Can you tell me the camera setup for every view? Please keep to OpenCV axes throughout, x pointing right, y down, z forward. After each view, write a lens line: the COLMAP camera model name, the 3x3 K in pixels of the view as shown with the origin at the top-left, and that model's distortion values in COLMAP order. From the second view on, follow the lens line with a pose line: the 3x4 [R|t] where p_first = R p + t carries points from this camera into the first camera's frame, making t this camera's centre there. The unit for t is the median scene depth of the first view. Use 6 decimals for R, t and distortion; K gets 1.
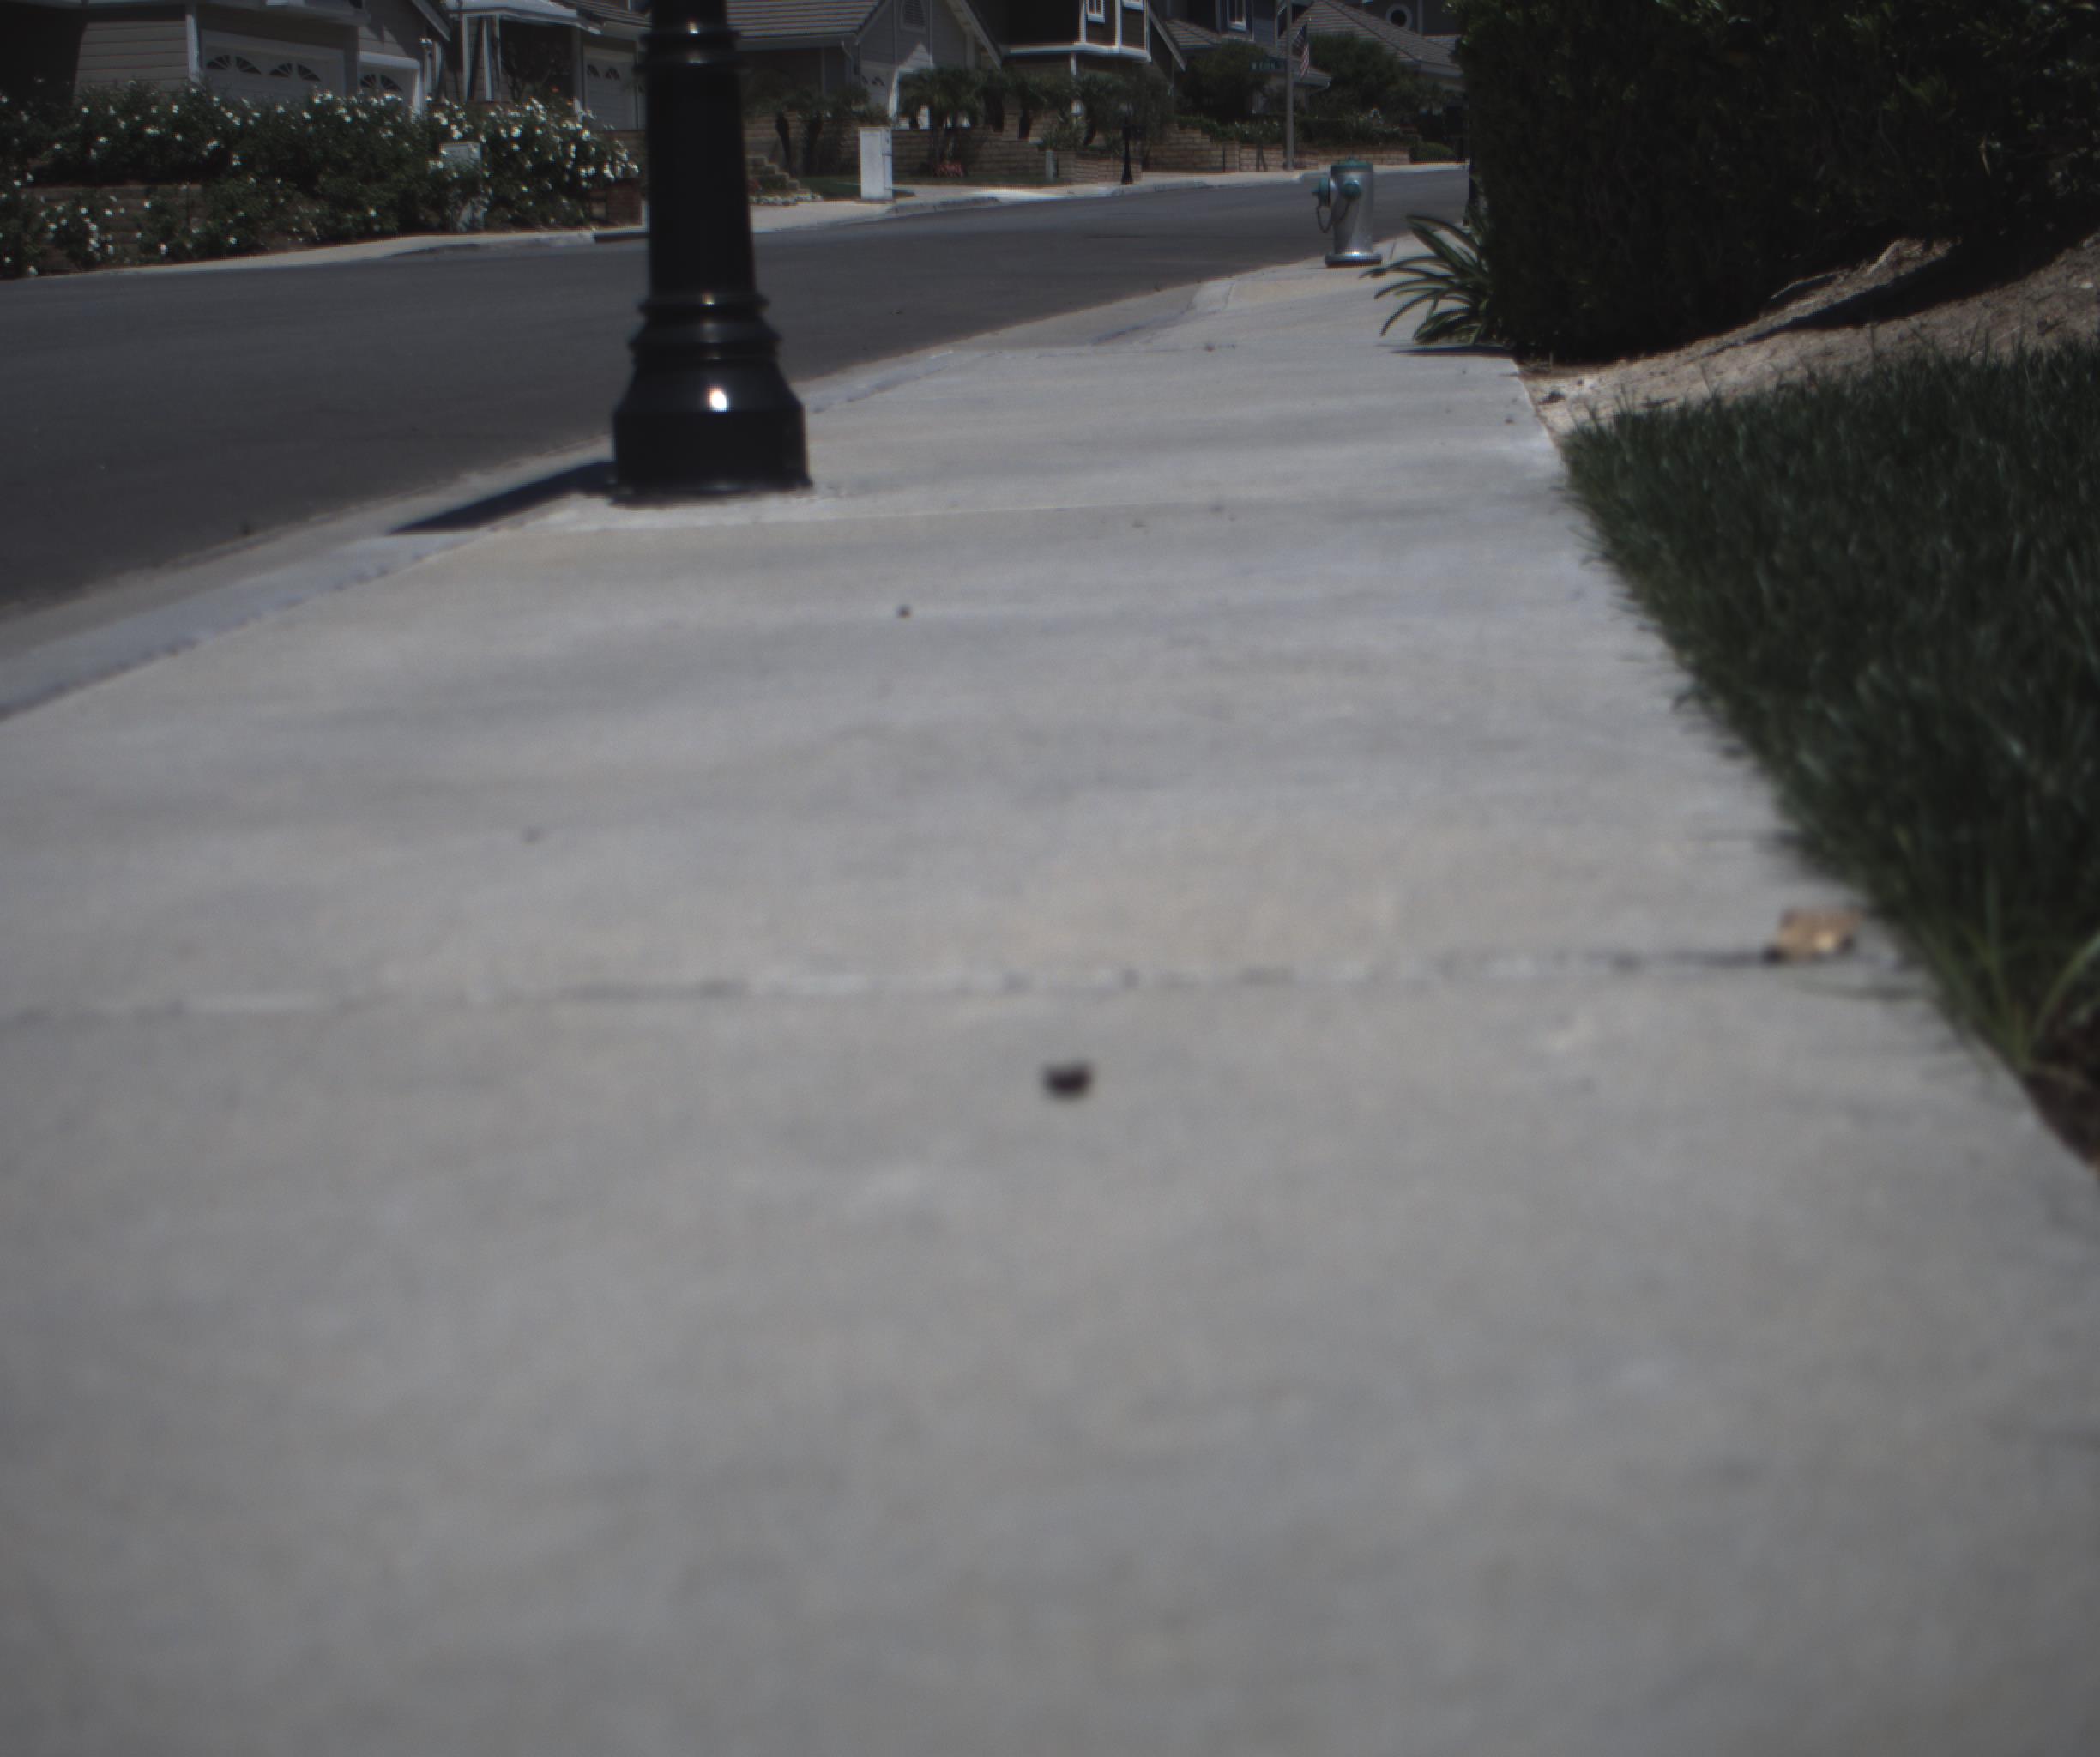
lens RADIAL K [[3903.1, 0, 1035.6], [0, 3903.1, 851.7], [0, 0, 1]] dist [-0.183728, 0.922124]
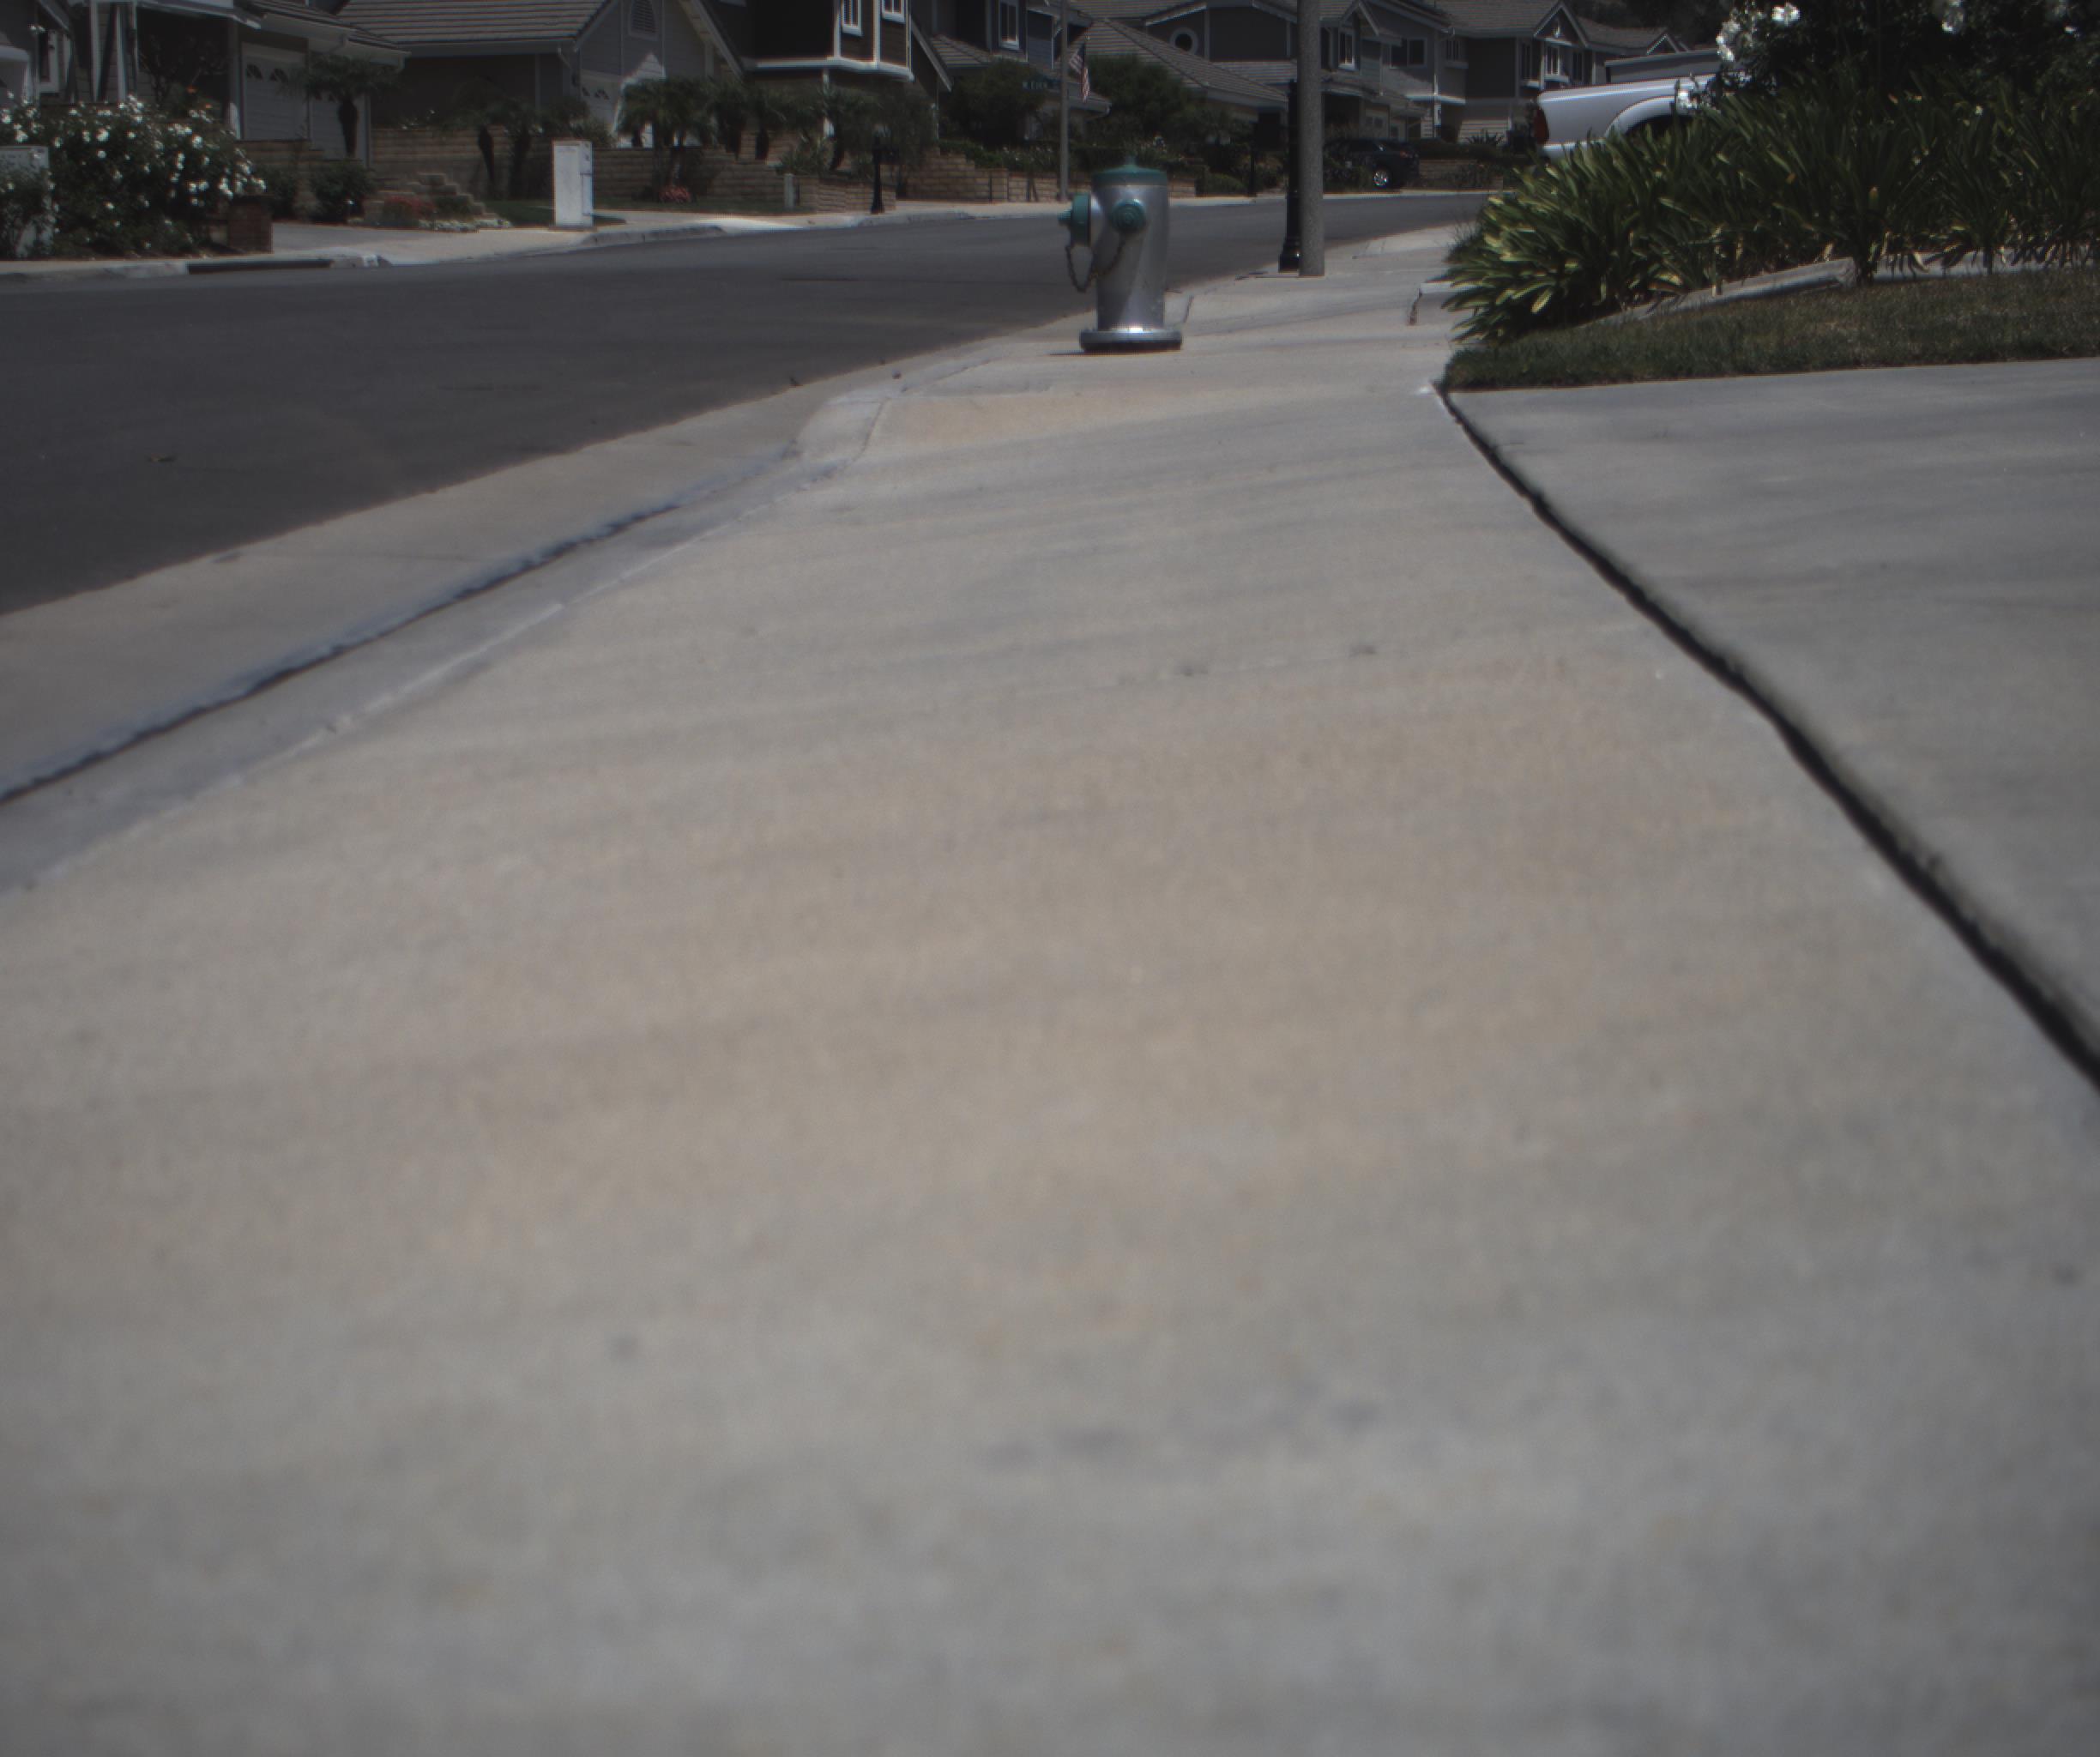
lens RADIAL K [[3903.1, 0, 1035.6], [0, 3903.1, 851.7], [0, 0, 1]] dist [-0.183728, 0.922124]
pose [[0.998319, 0.007802, 0.057423, 0.014881], [-0.007328, 0.999937, -0.008456, -0.030200], [-0.057486, 0.008021, 0.998314, 0.180404]]
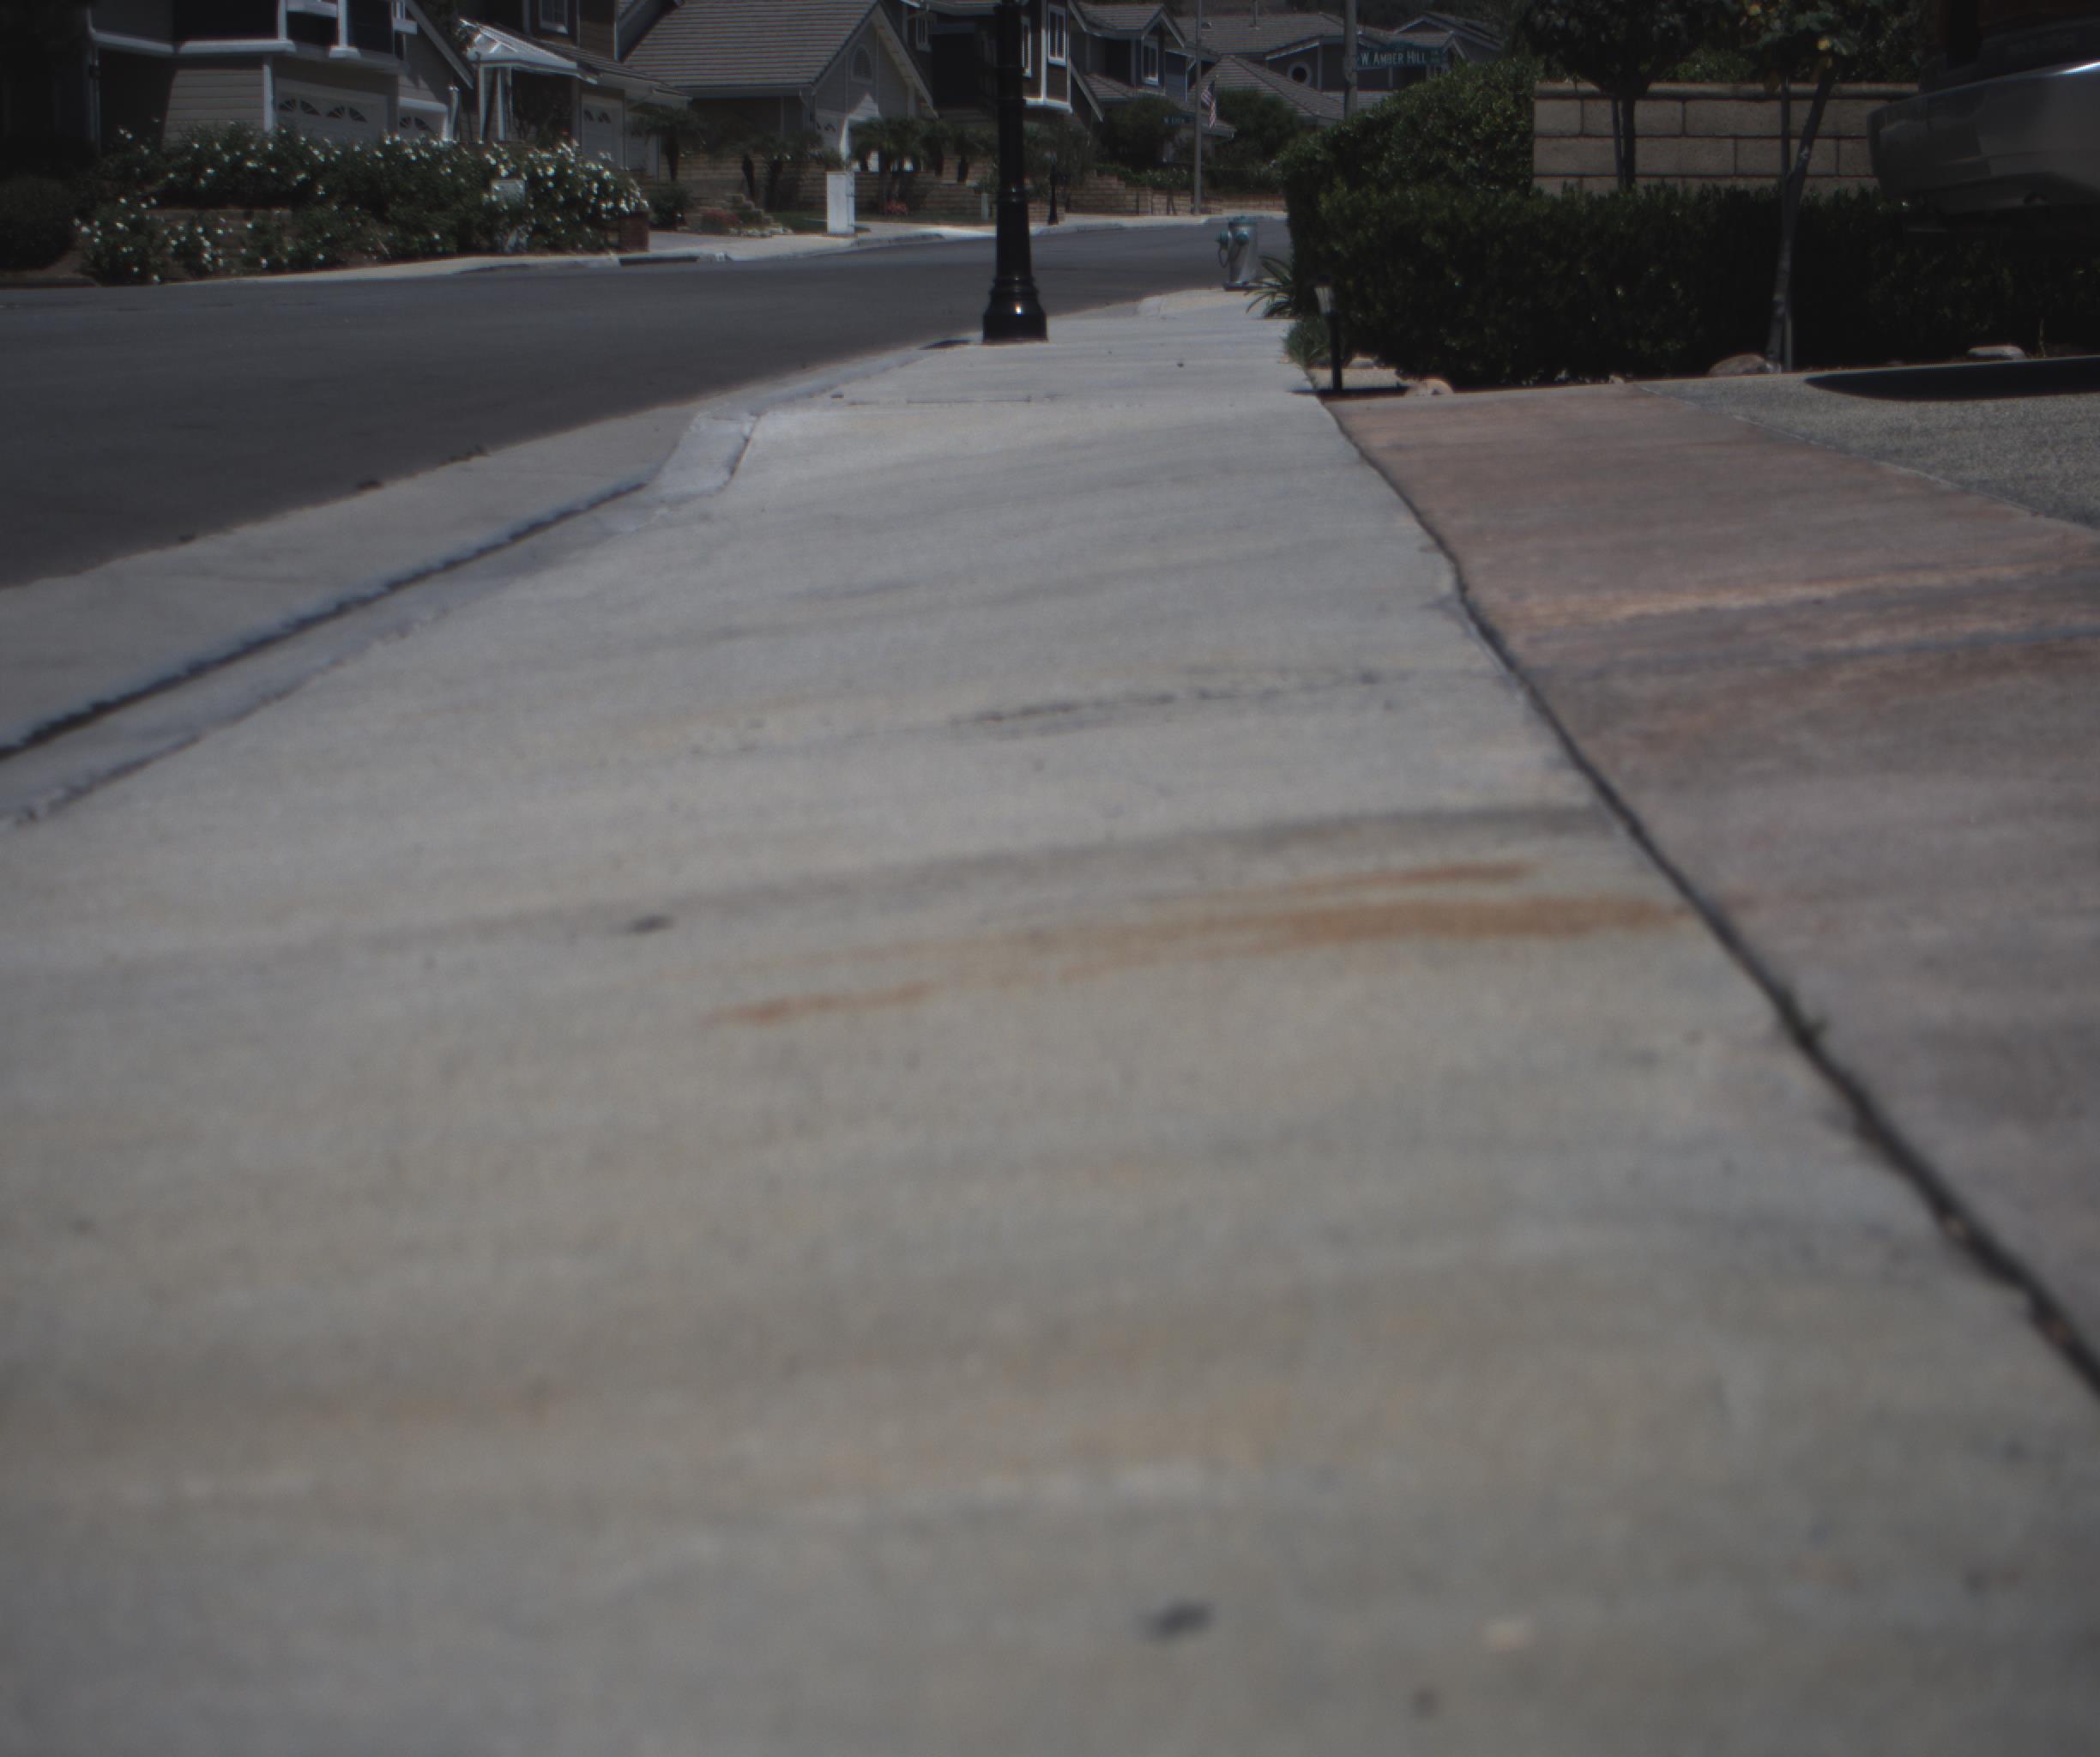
lens RADIAL K [[3903.1, 0, 1035.6], [0, 3903.1, 851.7], [0, 0, 1]] dist [-0.183728, 0.922124]
pose [[0.999466, 0.017954, 0.027316, -0.013487], [-0.017708, 0.999801, -0.009229, 0.031389], [-0.027476, 0.008741, 0.999584, -0.191231]]
